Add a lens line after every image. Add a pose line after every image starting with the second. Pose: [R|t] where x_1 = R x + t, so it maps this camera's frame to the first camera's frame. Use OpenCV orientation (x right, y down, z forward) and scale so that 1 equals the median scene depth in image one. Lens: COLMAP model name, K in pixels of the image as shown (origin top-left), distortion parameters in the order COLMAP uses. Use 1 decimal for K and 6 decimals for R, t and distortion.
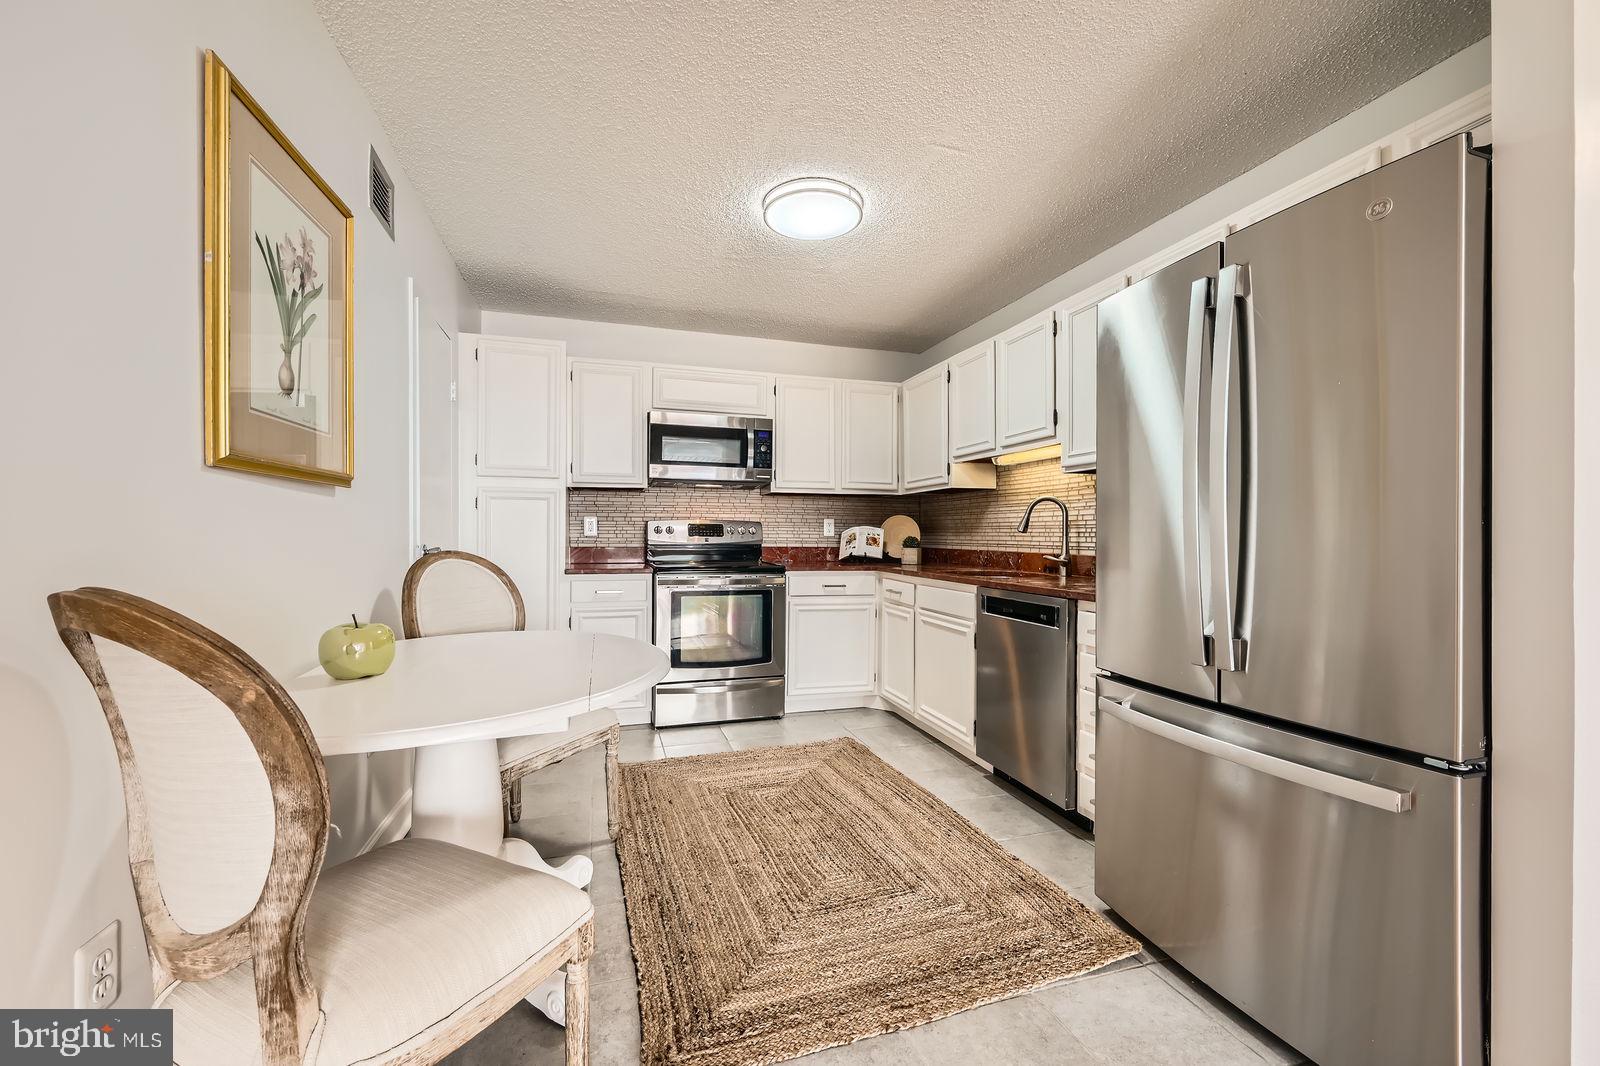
lens RADIAL K [[627.9, 0, 799.2], [0, 627.9, 536.0], [0, 0, 1]] dist [-0.000063, -0.000007]
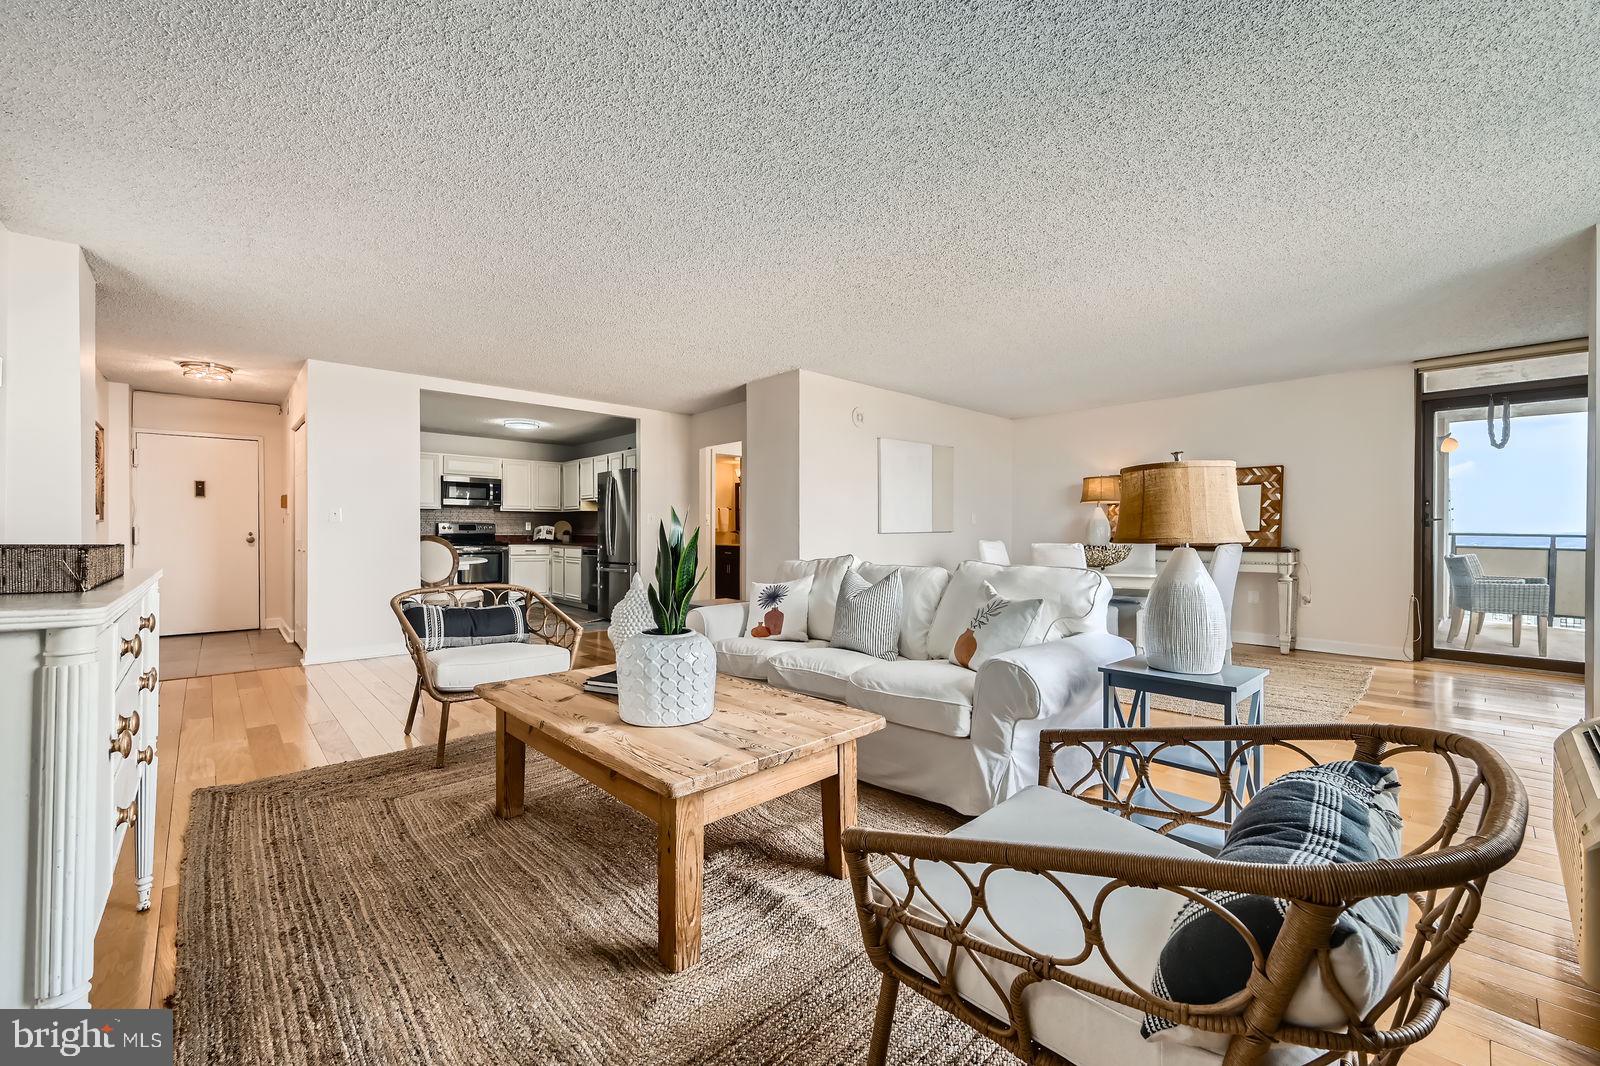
lens RADIAL K [[627.9, 0, 804.3], [0, 627.9, 528.9], [0, 0, 1]] dist [-0.000063, -0.000007]
pose [[0.896815, 0.002234, 0.442399, -0.062957], [-0.000565, 0.999992, -0.003904, 0.004226], [-0.442405, 0.003251, 0.896810, -1.517514]]
